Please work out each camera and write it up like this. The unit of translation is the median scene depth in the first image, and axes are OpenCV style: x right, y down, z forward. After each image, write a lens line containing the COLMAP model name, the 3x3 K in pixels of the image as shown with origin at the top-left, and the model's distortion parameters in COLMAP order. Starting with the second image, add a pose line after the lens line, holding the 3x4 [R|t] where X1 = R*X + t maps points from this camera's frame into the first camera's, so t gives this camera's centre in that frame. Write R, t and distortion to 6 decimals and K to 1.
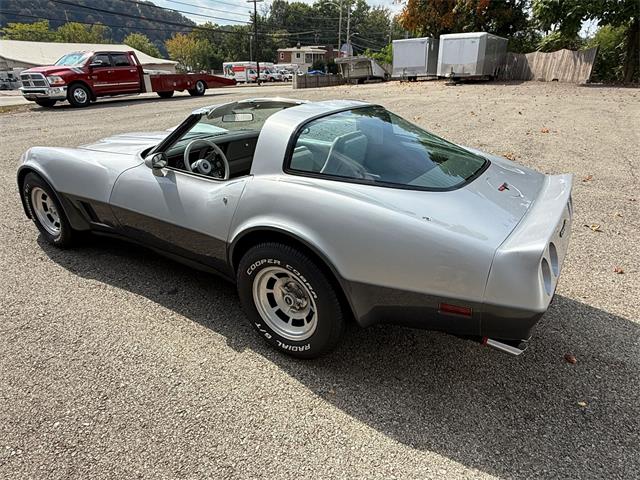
lens RADIAL K [[400.8, 0, 318.0], [0, 400.8, 240.8], [0, 0, 1]] dist [-0.002717, 0.001882]
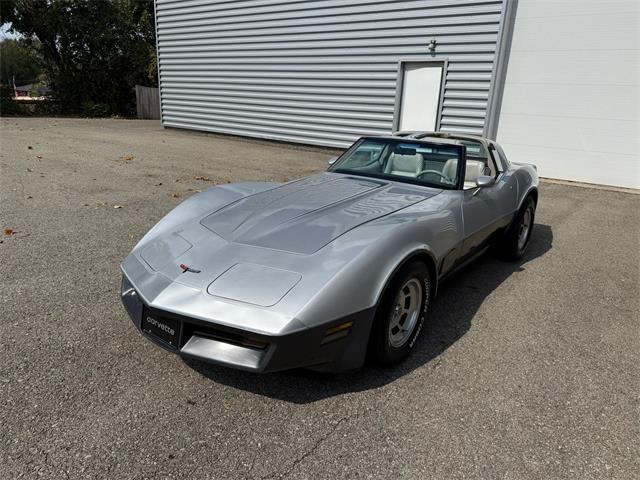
lens RADIAL K [[453.3, 0, 320.3], [0, 453.3, 239.2], [0, 0, 1]] dist [0.011547, -0.031755]
pose [[0.071400, -0.289413, 0.954538, -0.226900], [0.378269, 0.893350, 0.242566, -0.070347], [-0.922938, 0.343753, 0.173261, 0.154162]]
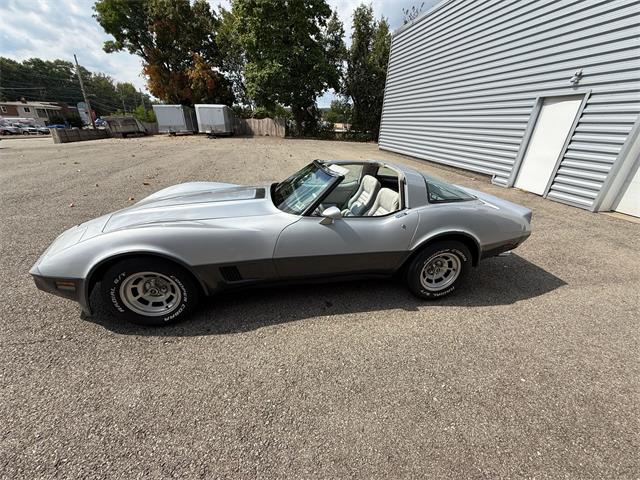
lens RADIAL K [[255.0, 0, 319.1], [0, 255.0, 239.9], [0, 0, 1]] dist [-0.000260, -0.000242]
pose [[0.714515, -0.264313, 0.647771, -0.120823], [0.254975, 0.960589, 0.110707, -0.025868], [-0.651503, 0.086063, 0.753749, 0.046145]]
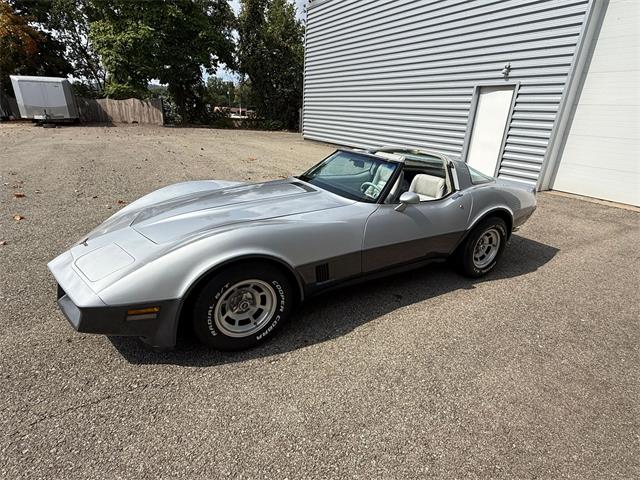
lens RADIAL K [[335.4, 0, 319.4], [0, 335.4, 238.3], [0, 0, 1]] dist [-0.001048, -0.000032]
pose [[0.438138, -0.292538, 0.849974, -0.182401], [0.329098, 0.932117, 0.151169, -0.040673], [-0.836498, 0.213492, 0.504670, 0.084074]]
